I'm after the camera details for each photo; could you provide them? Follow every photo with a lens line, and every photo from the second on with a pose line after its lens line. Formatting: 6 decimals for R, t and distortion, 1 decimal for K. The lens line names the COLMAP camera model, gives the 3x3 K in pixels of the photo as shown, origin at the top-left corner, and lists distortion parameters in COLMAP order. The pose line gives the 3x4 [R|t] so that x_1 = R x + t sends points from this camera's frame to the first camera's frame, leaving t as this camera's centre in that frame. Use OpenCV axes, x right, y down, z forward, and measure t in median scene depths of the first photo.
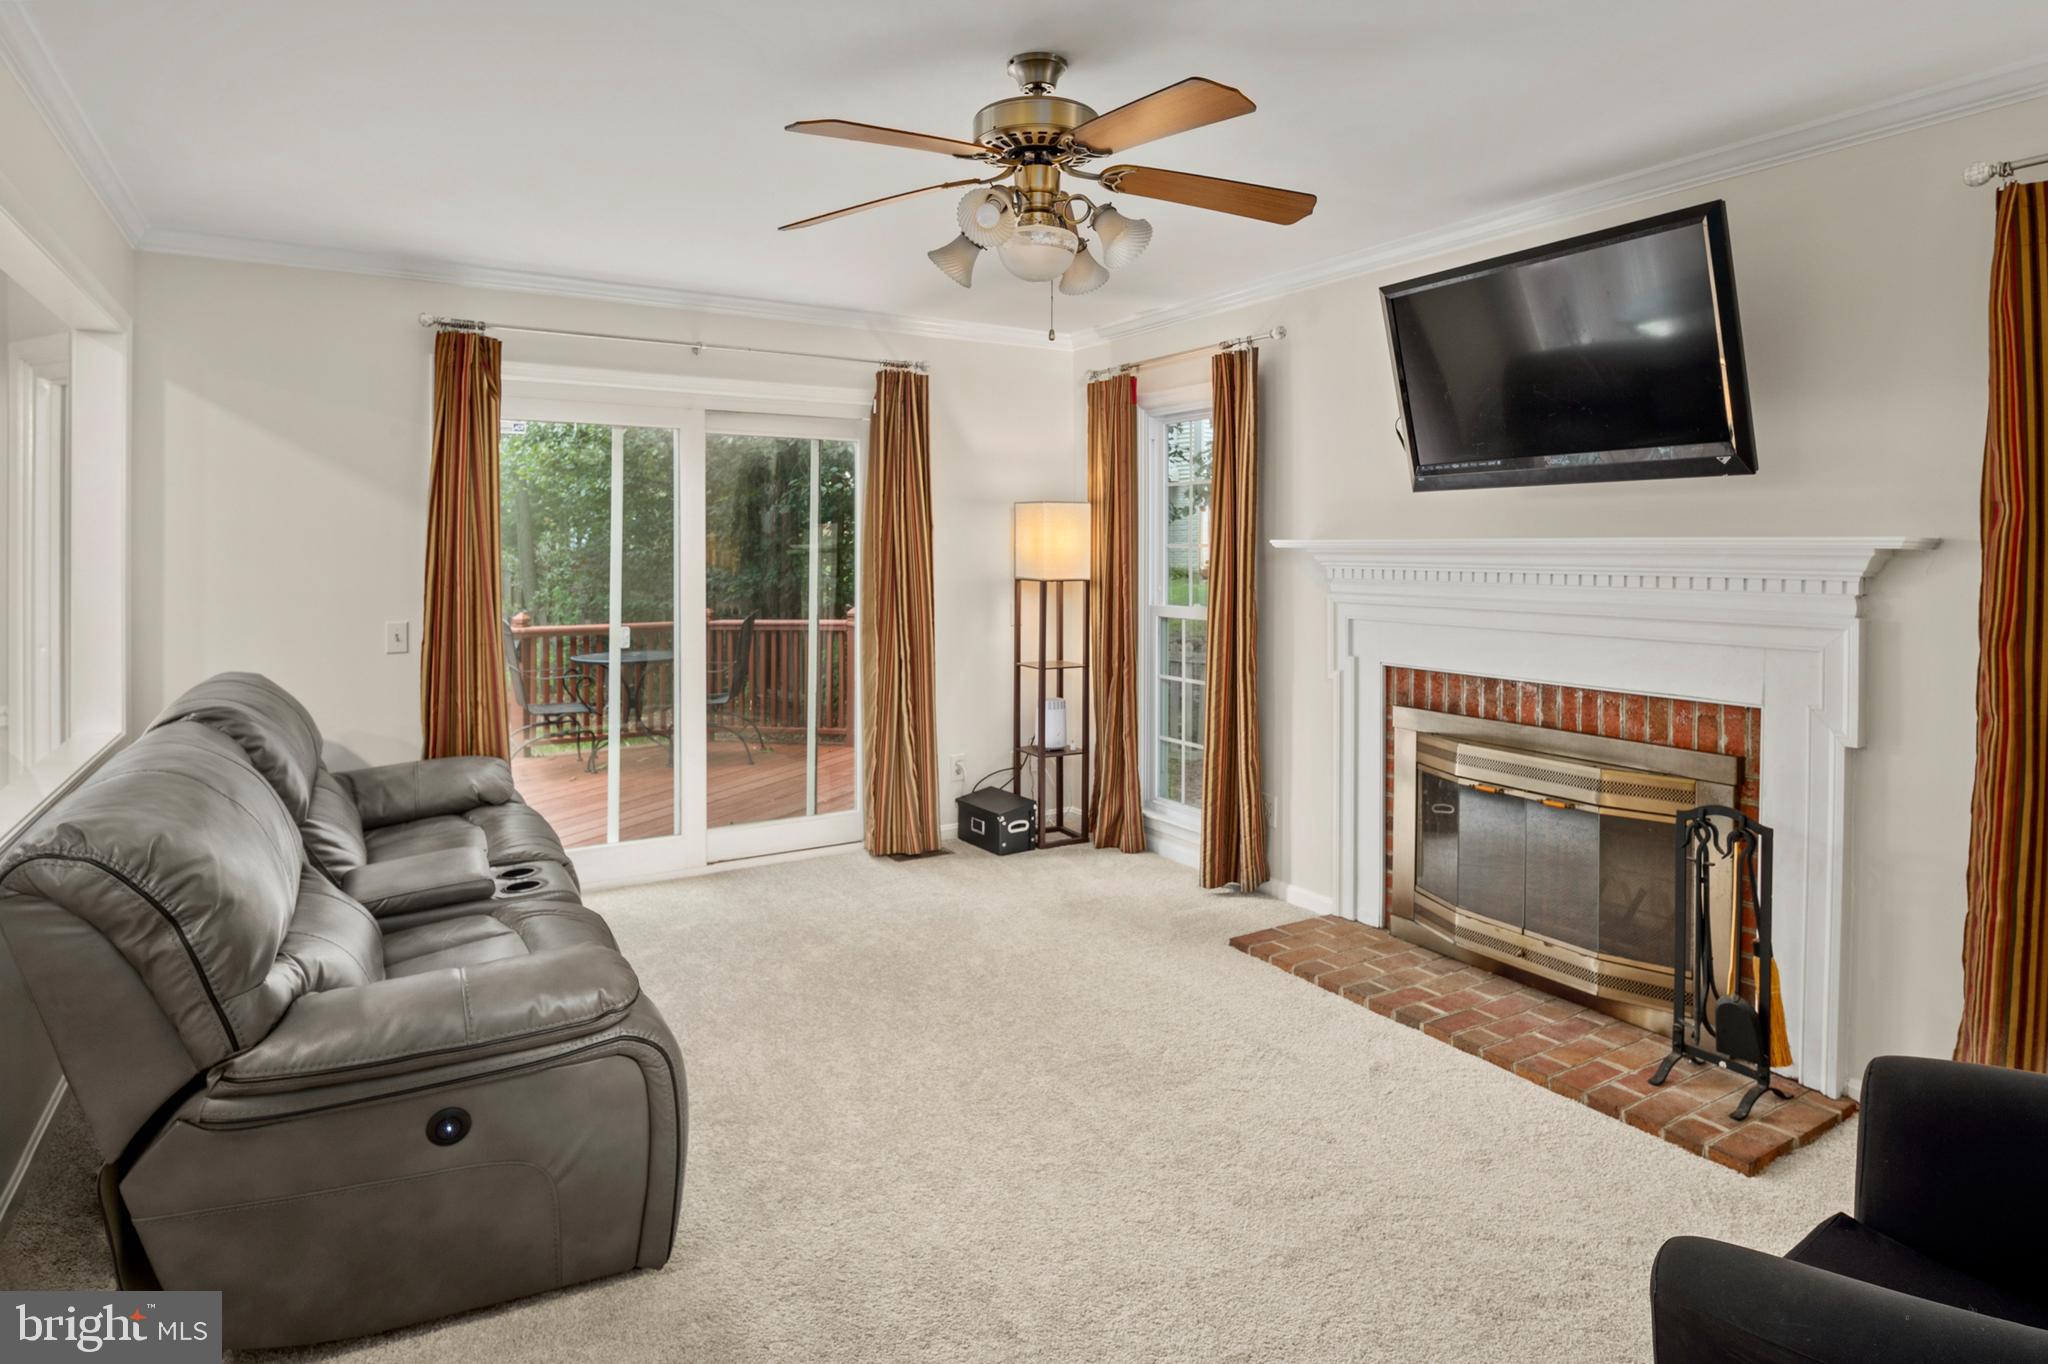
lens RADIAL K [[1124.7, 0, 1024.0], [0, 1124.7, 682.0], [0, 0, 1]] dist [-0.003821, -0.000990]
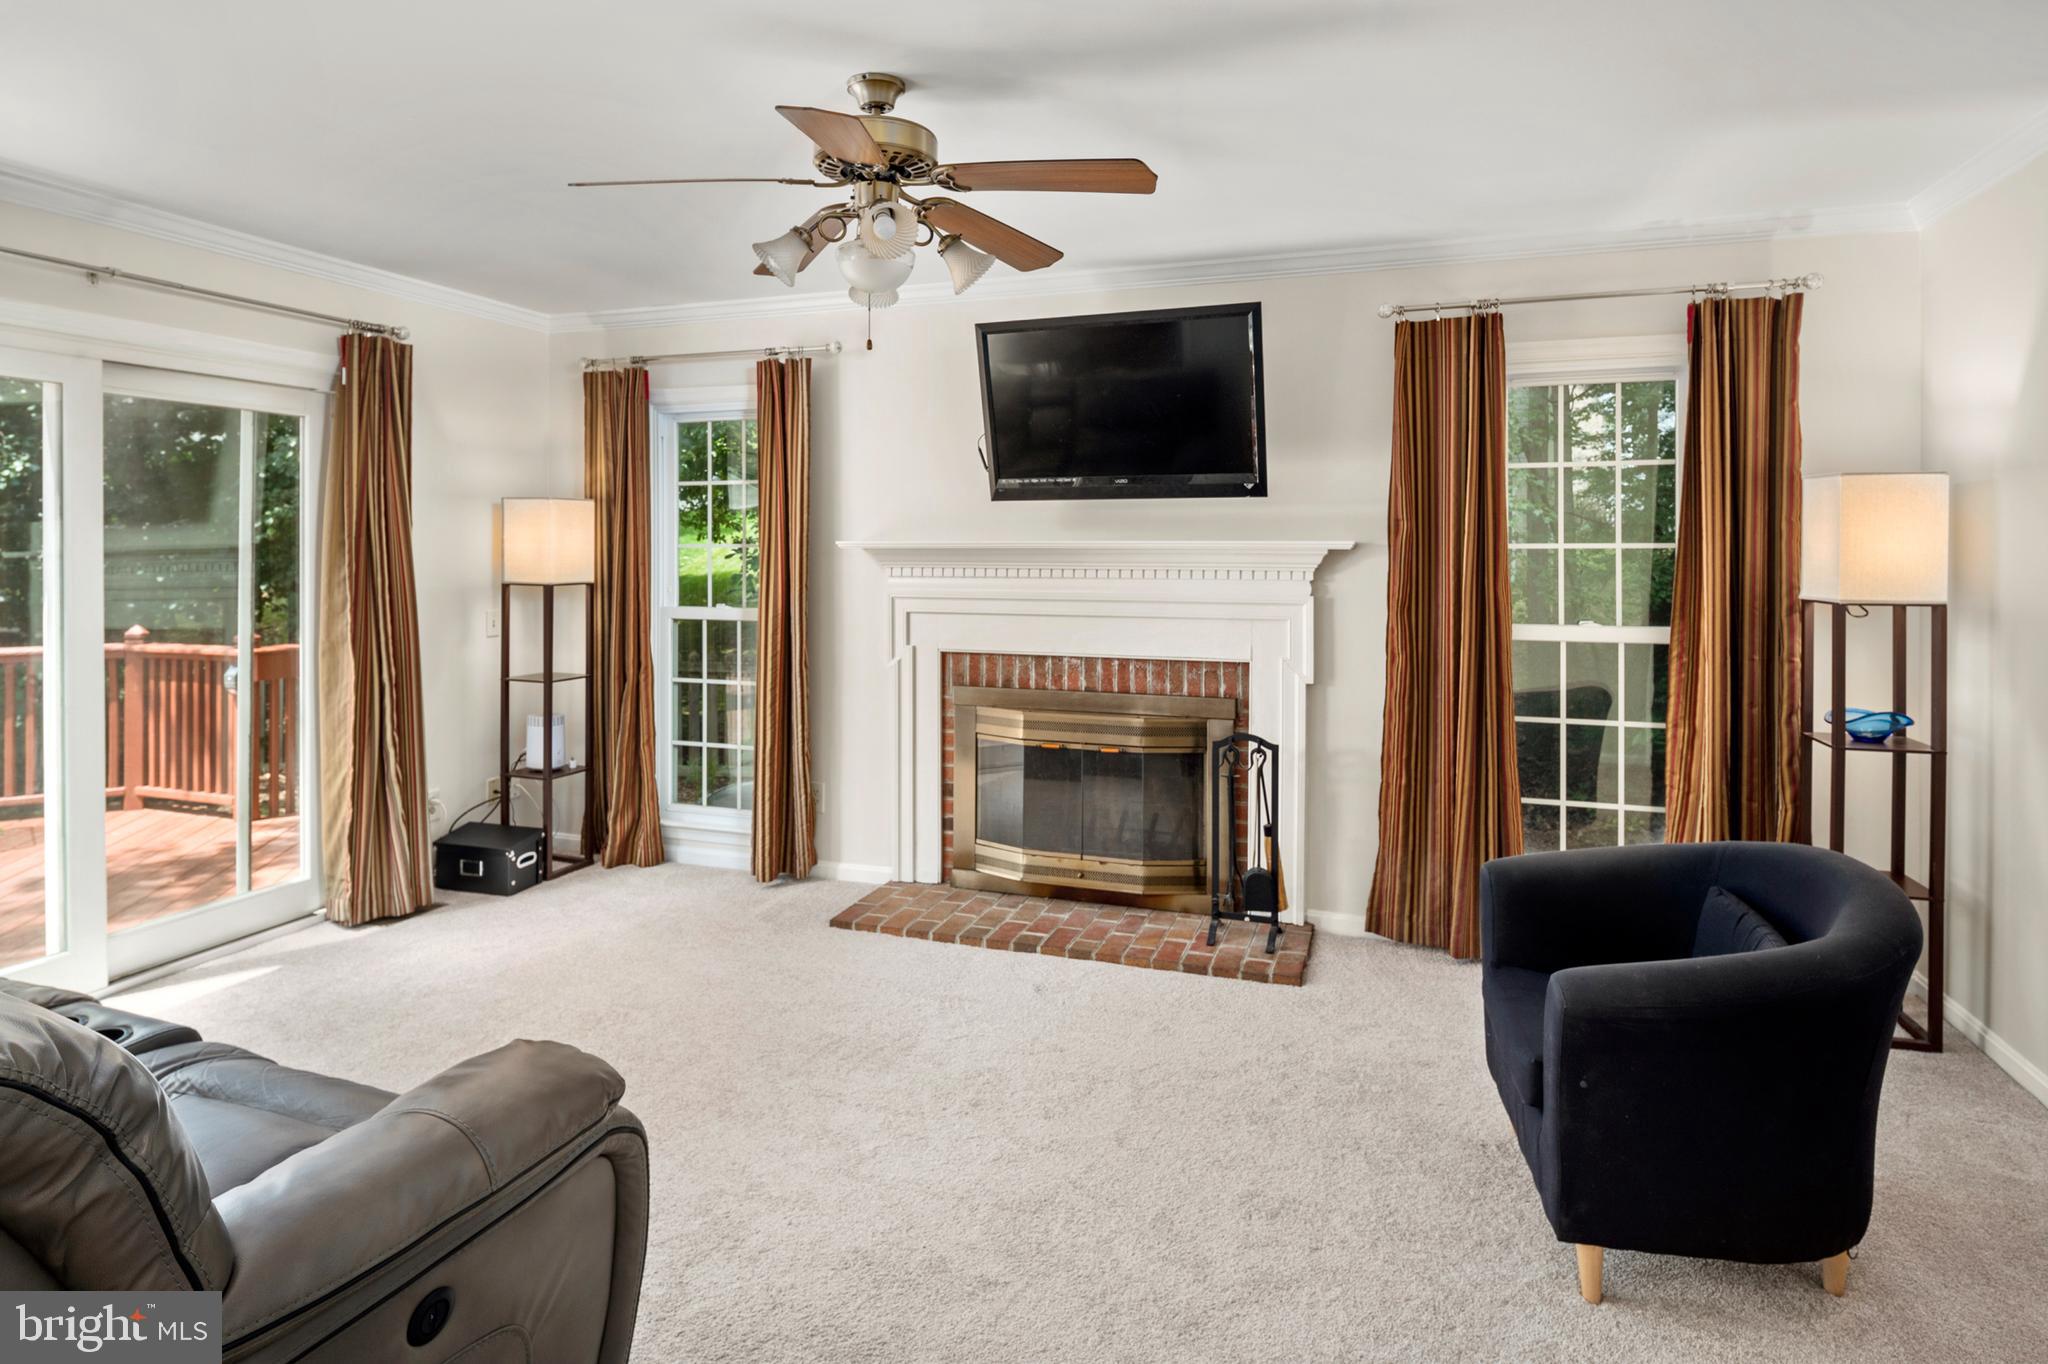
lens RADIAL K [[1114.8, 0, 1024.0], [0, 1114.8, 682.0], [0, 0, 1]] dist [0.000734, -0.000518]
pose [[0.765712, -0.078953, 0.638320, -0.360180], [0.076788, 0.996561, 0.031150, -0.013722], [-0.638584, 0.025163, 0.769141, 0.084033]]
